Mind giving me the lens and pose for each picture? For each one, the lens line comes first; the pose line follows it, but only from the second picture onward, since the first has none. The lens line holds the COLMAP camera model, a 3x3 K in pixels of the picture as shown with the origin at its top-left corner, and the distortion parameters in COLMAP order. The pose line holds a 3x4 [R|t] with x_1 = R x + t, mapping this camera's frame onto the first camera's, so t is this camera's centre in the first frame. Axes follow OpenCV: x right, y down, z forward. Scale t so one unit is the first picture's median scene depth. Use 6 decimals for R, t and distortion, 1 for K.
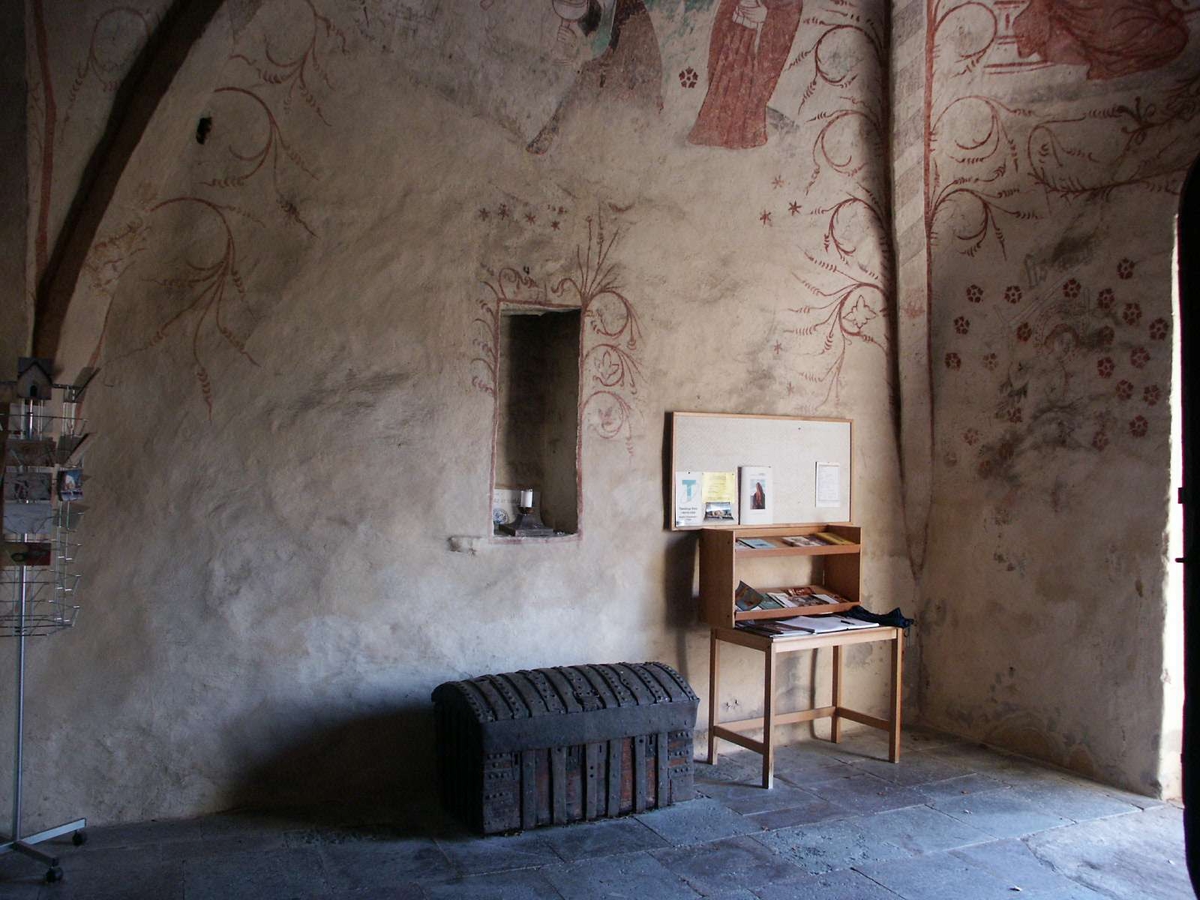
lens RADIAL K [[1002.5, 0, 599.5], [0, 1002.5, 443.4], [0, 0, 1]] dist [-0.187813, 0.153704]
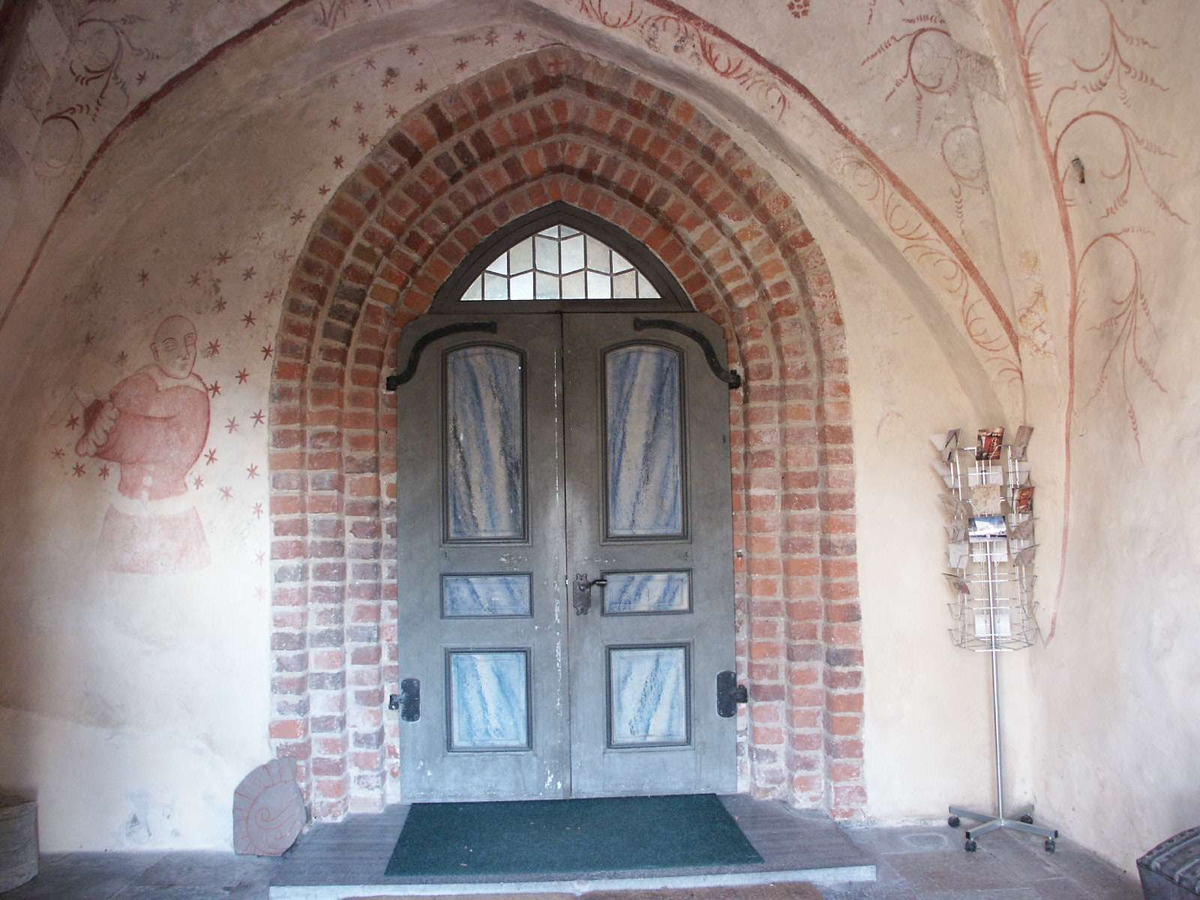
lens RADIAL K [[1002.5, 0, 599.5], [0, 1002.5, 443.4], [0, 0, 1]] dist [-0.187813, 0.153704]
pose [[-0.409879, -0.074245, -0.909113, 0.541070], [0.032151, 0.994887, -0.095745, 0.027293], [0.911573, -0.068472, -0.405396, 0.750856]]
